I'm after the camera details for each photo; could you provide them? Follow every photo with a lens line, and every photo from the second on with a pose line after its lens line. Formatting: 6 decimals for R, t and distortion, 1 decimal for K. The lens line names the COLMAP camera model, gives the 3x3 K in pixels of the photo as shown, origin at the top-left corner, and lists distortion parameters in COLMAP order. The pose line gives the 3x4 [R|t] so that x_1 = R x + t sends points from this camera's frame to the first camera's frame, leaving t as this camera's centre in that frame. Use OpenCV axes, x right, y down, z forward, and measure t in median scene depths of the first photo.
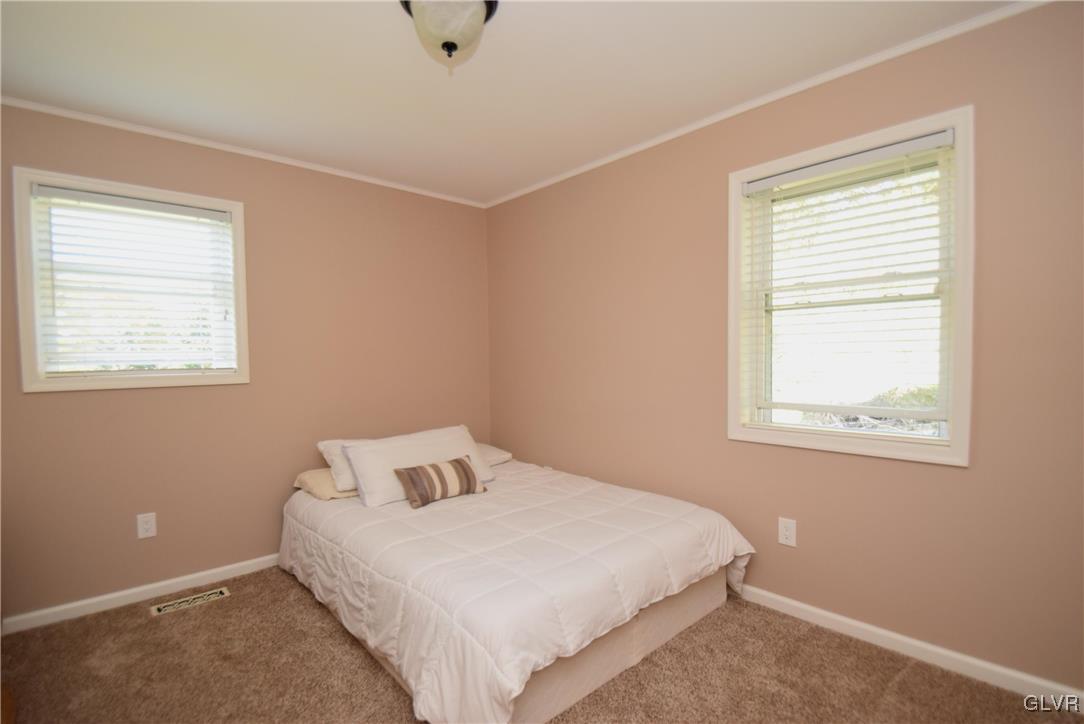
lens RADIAL K [[515.1, 0, 534.5], [0, 515.1, 374.7], [0, 0, 1]] dist [-0.013097, 0.000106]
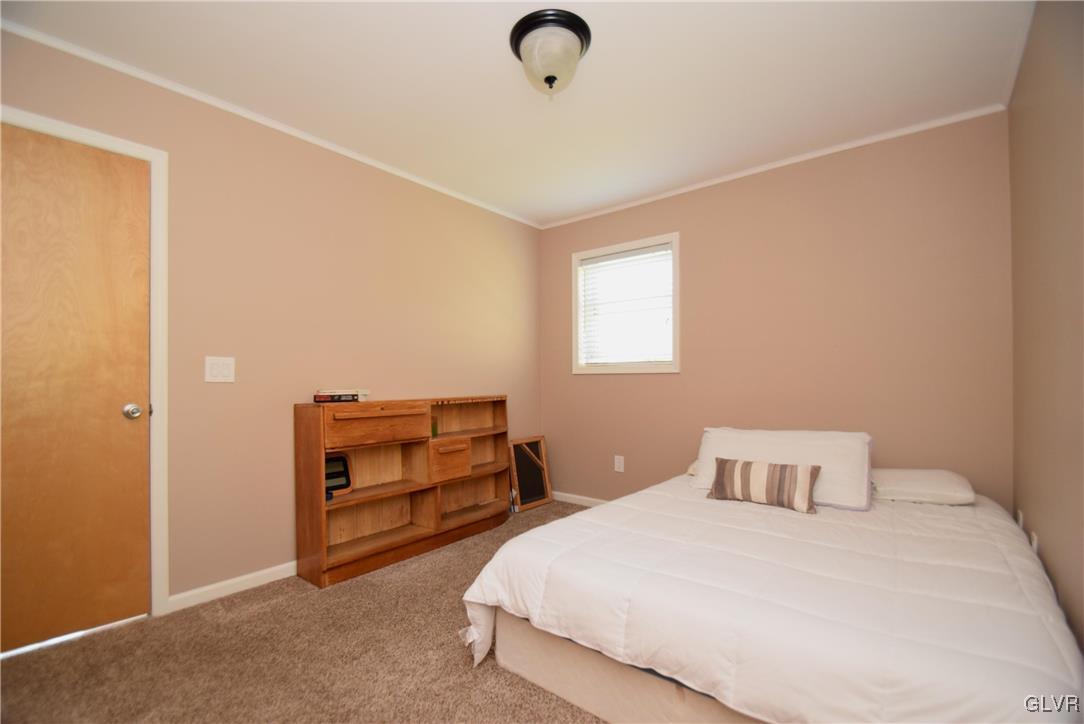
lens RADIAL K [[478.7, 0, 528.5], [0, 478.7, 375.1], [0, 0, 1]] dist [0.015742, -0.017660]
pose [[0.122994, 0.004447, -0.992397, 0.708726], [-0.031659, 0.999499, 0.000555, 0.041393], [0.991902, 0.031350, 0.123073, 0.609955]]
